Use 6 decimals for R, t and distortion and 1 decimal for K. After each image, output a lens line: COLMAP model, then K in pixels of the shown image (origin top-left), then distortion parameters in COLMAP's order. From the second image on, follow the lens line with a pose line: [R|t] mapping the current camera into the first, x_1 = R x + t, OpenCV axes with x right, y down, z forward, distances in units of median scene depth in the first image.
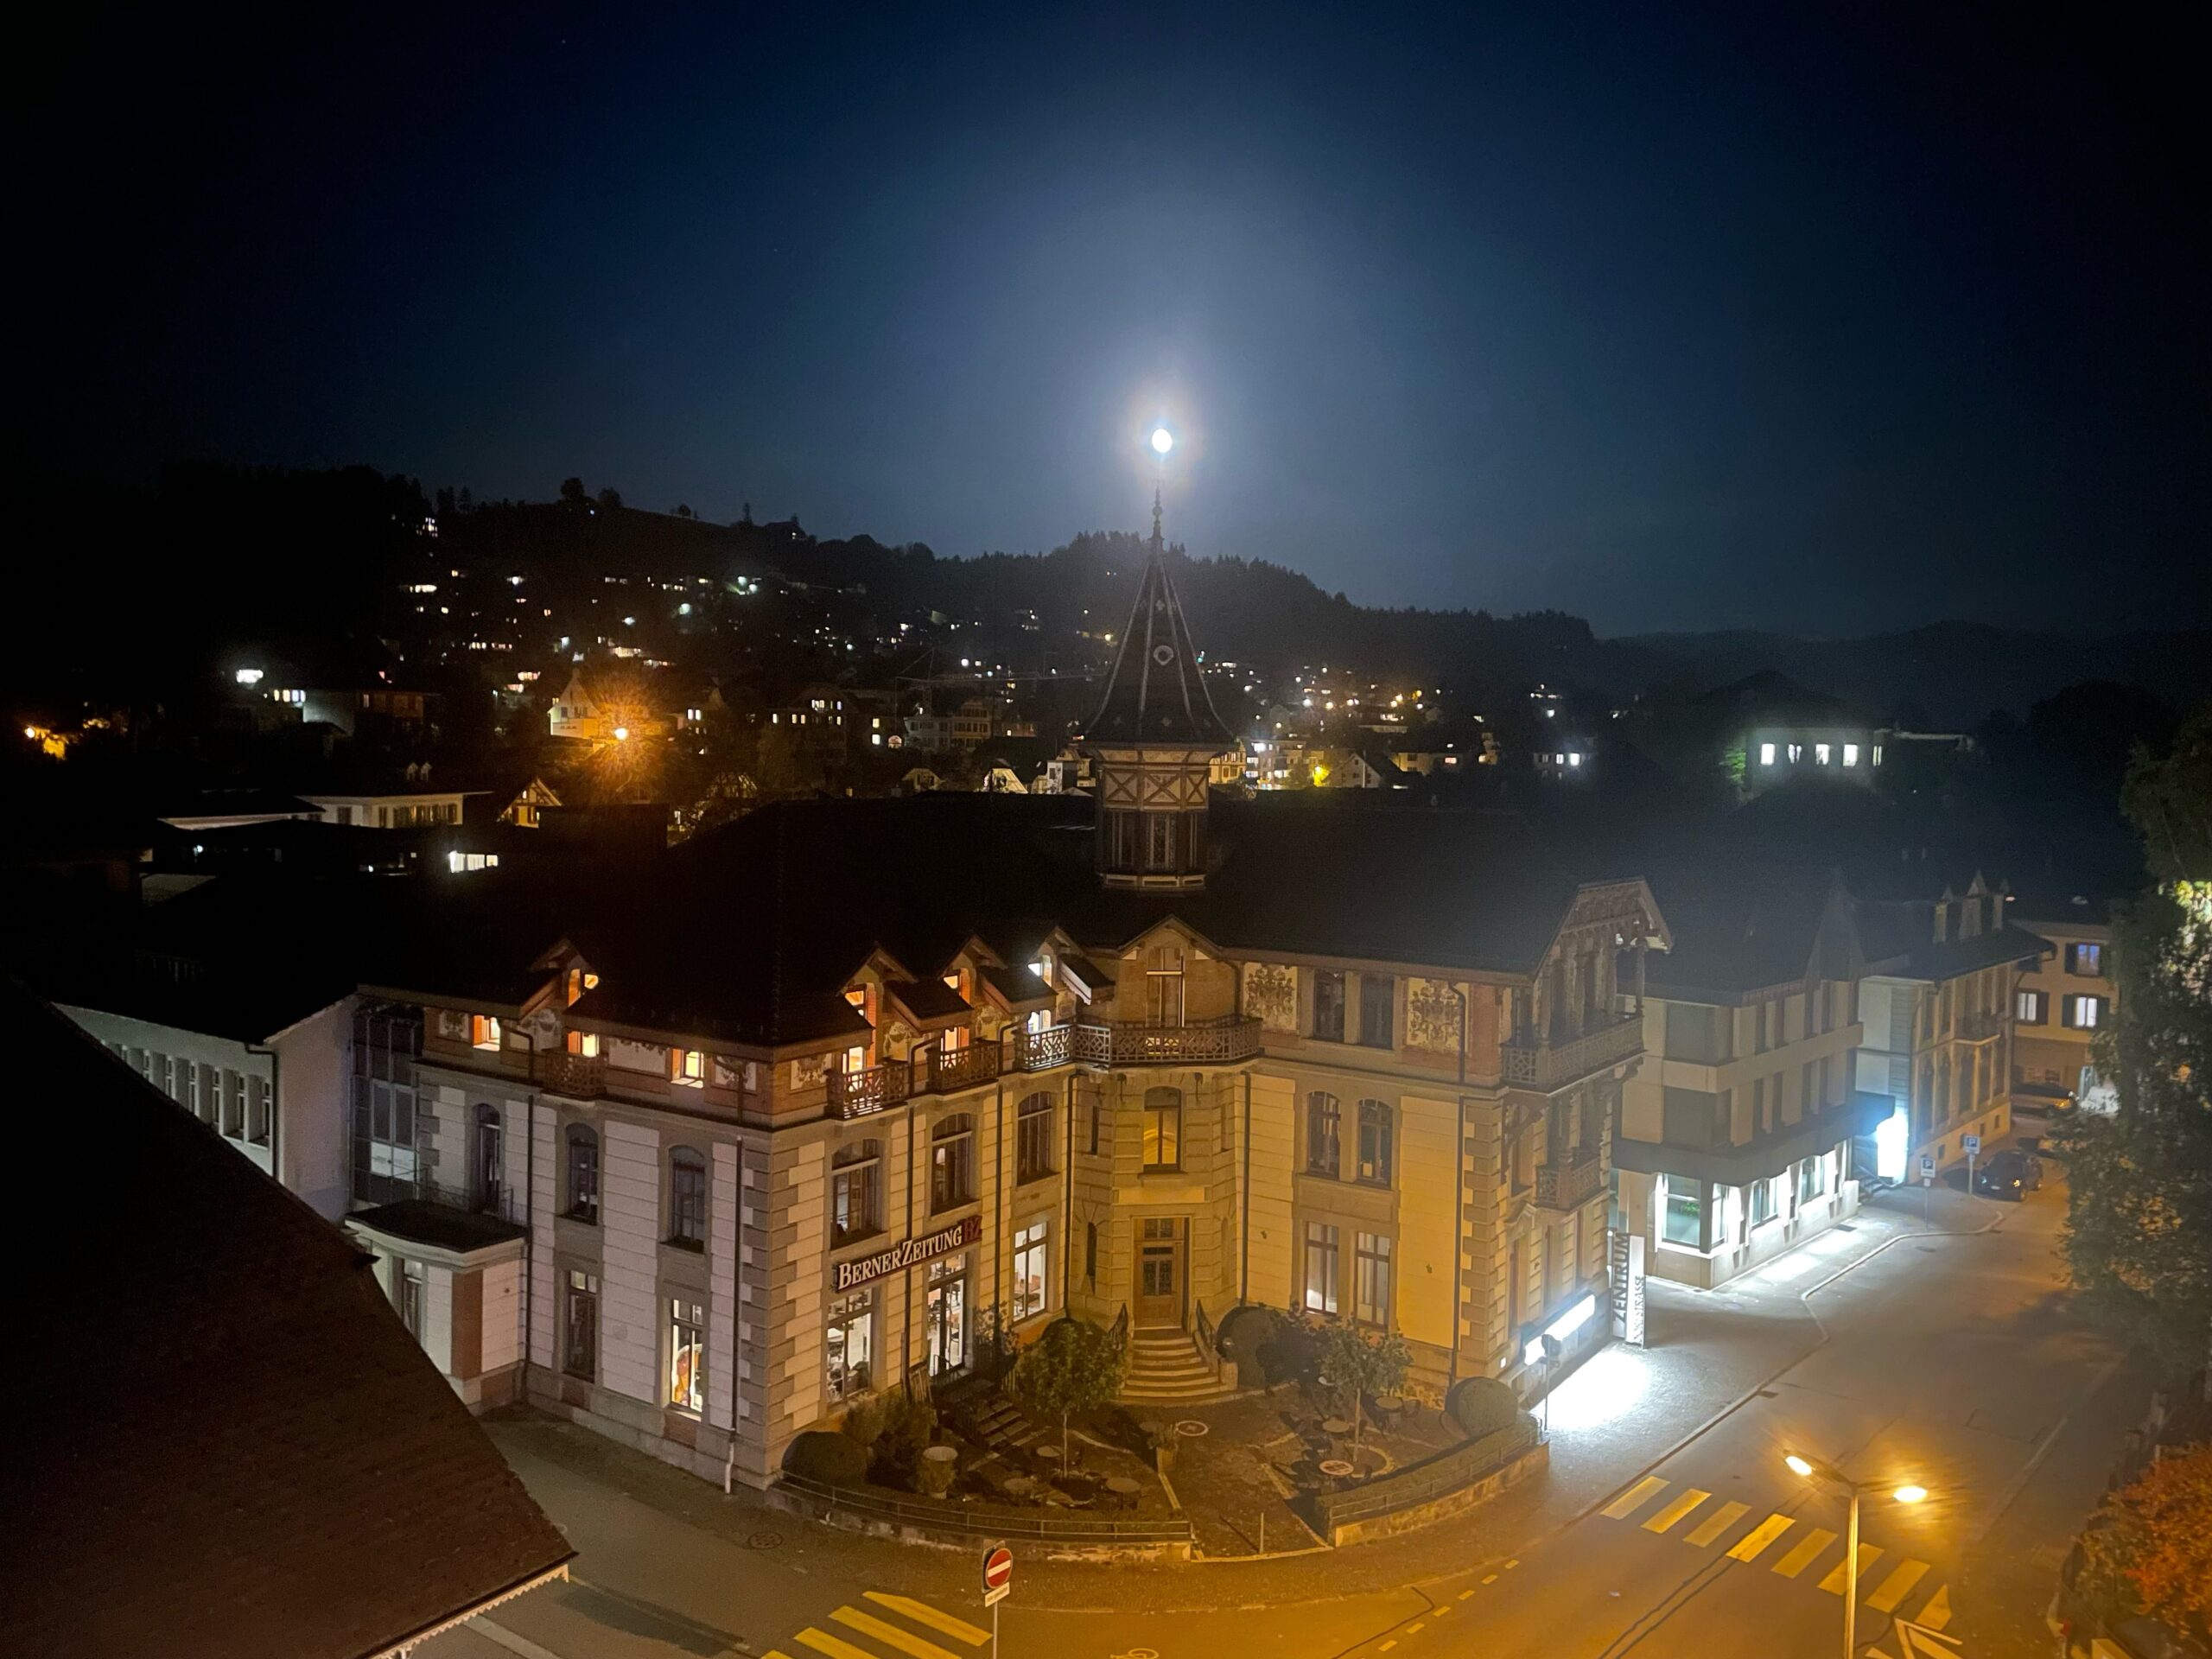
lens RADIAL K [[1640.7, 0, 1106.0], [0, 1640.7, 829.5], [0, 0, 1]] dist [0.065864, -0.000046]
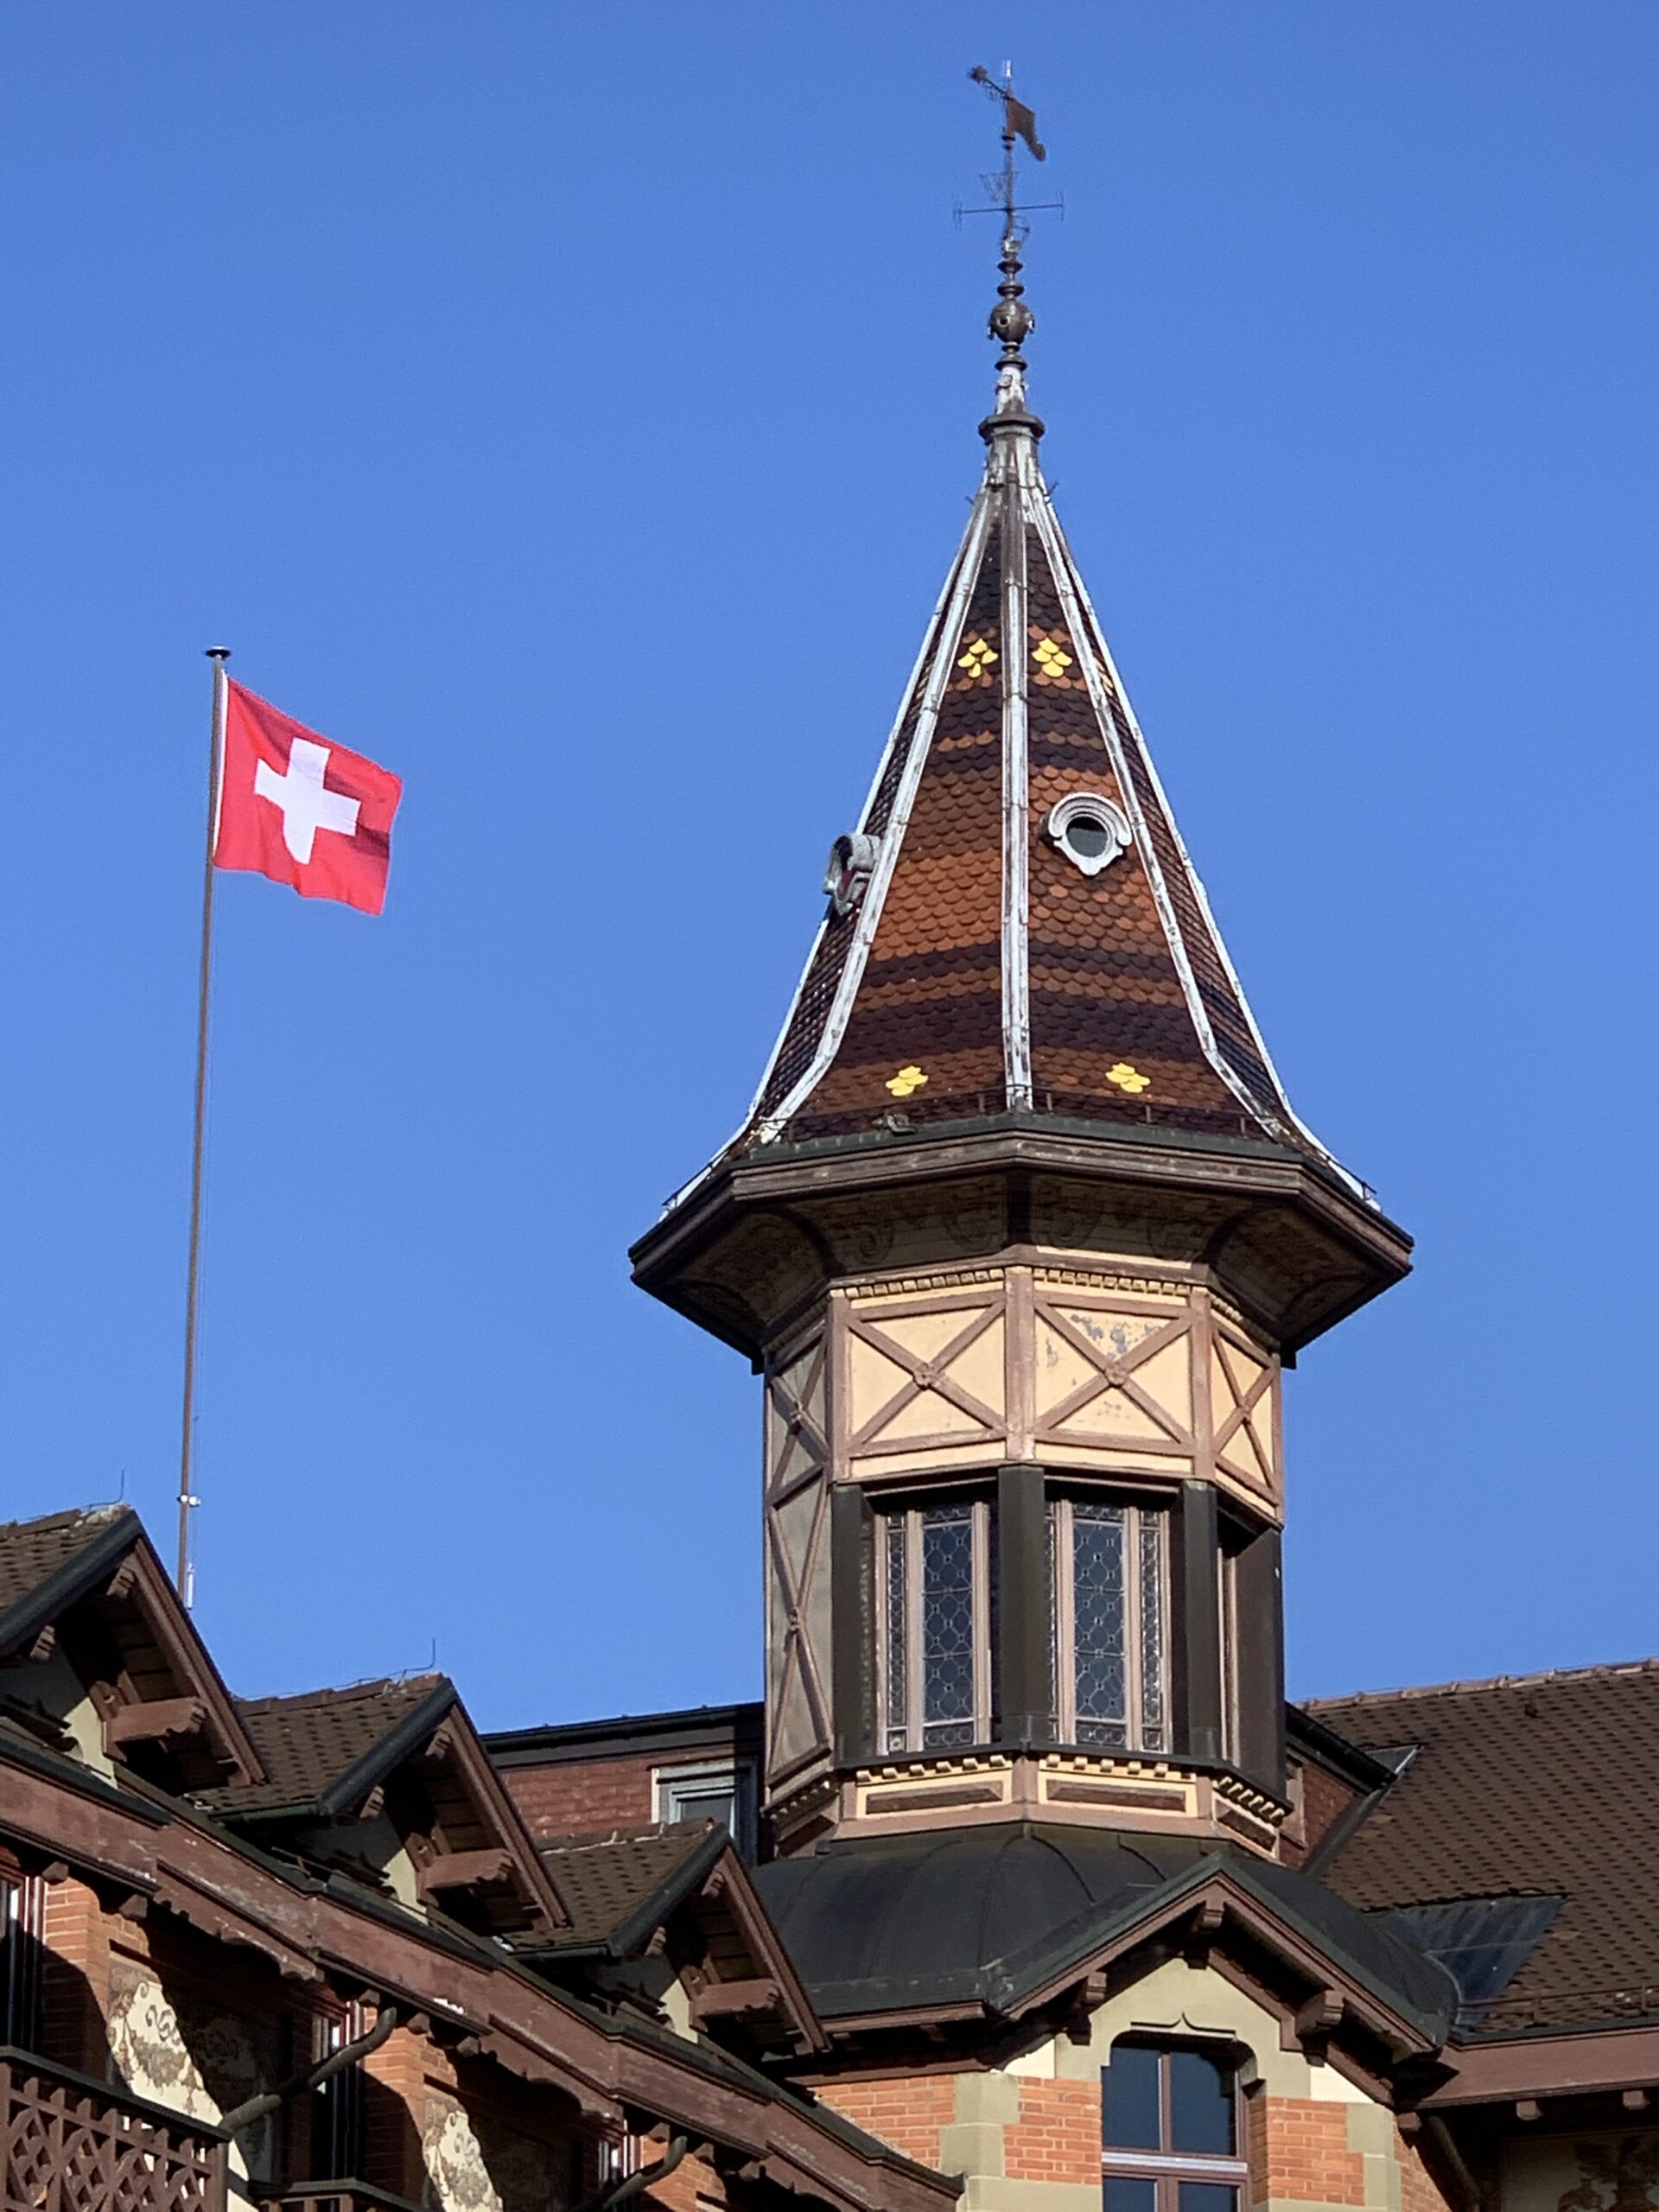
lens RADIAL K [[7610.7, 0, 829.5], [0, 7610.7, 1106.0], [0, 0, 1]] dist [-0.118329, 0.430265]
pose [[0.982289, 0.043292, 0.182303, -0.197577], [0.028198, 0.927708, -0.372240, 0.331903], [-0.185239, 0.370788, 0.910057, 0.056663]]
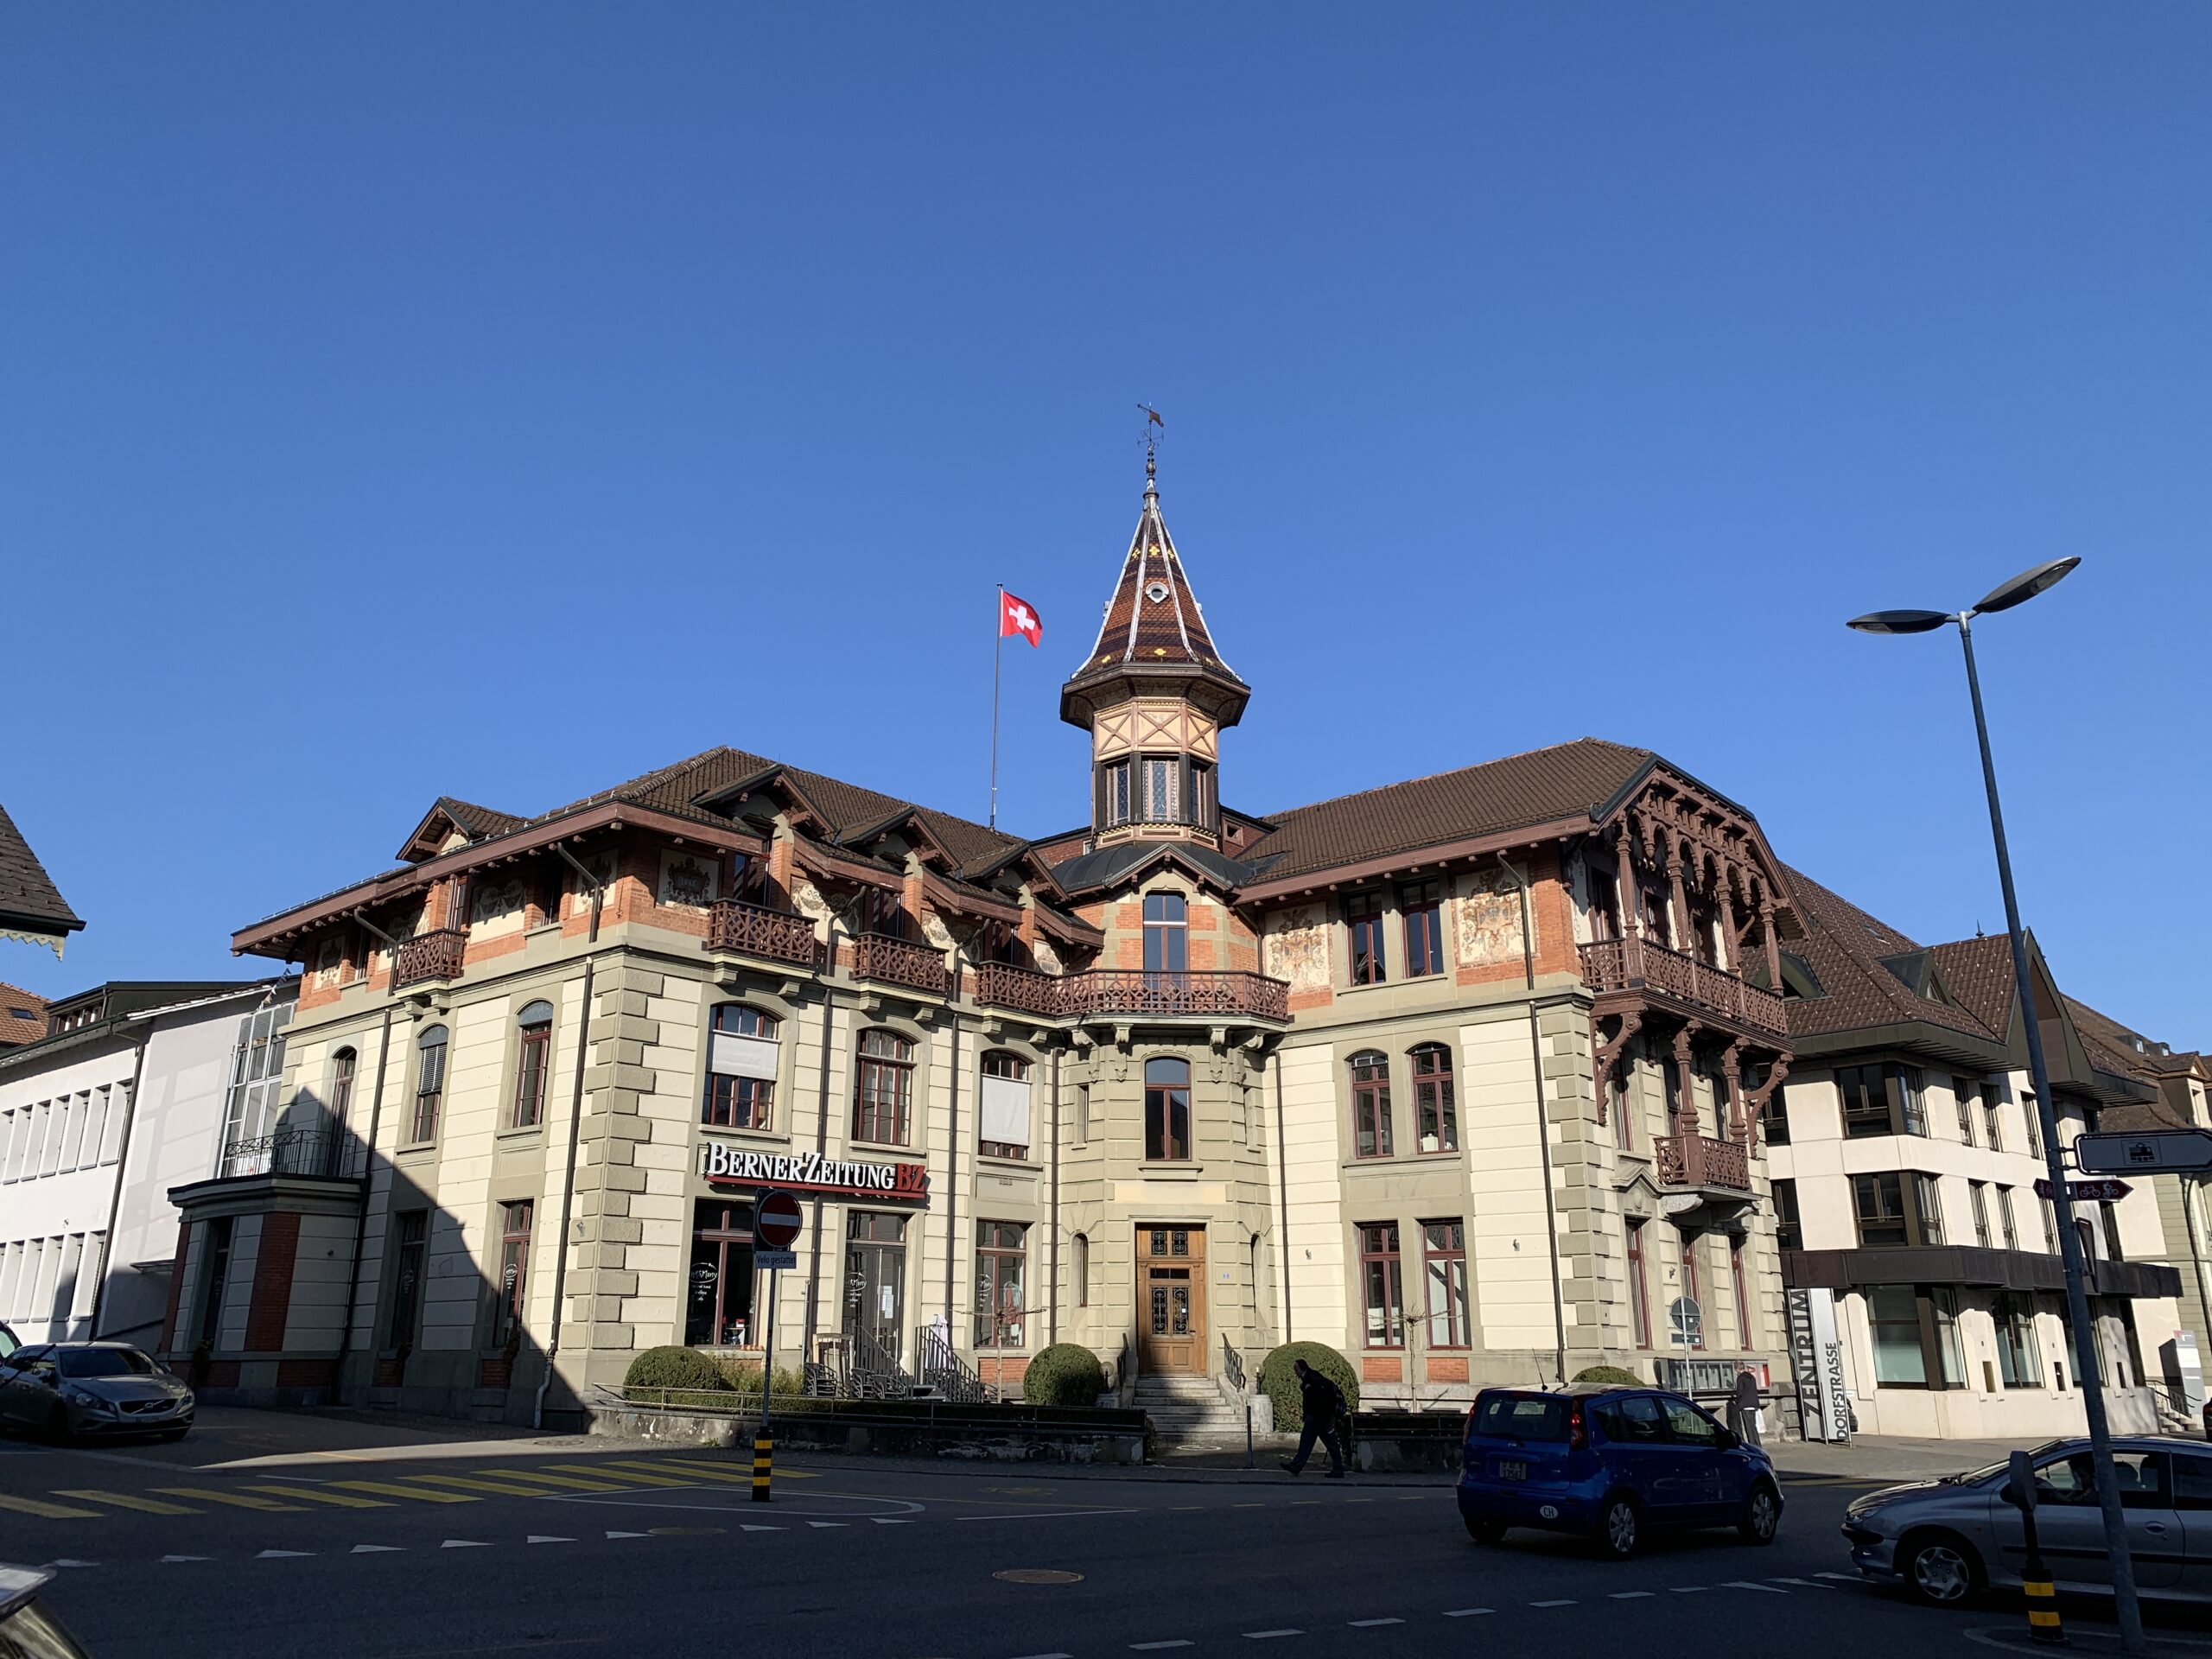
lens RADIAL K [[1665.1, 0, 1097.3], [0, 1665.1, 833.8], [0, 0, 1]] dist [0.054547, -0.004764]
pose [[0.993803, -0.050827, -0.098859, 0.088292], [0.013771, 0.938786, -0.344227, 0.339889], [0.110303, 0.340732, 0.933667, 0.195833]]
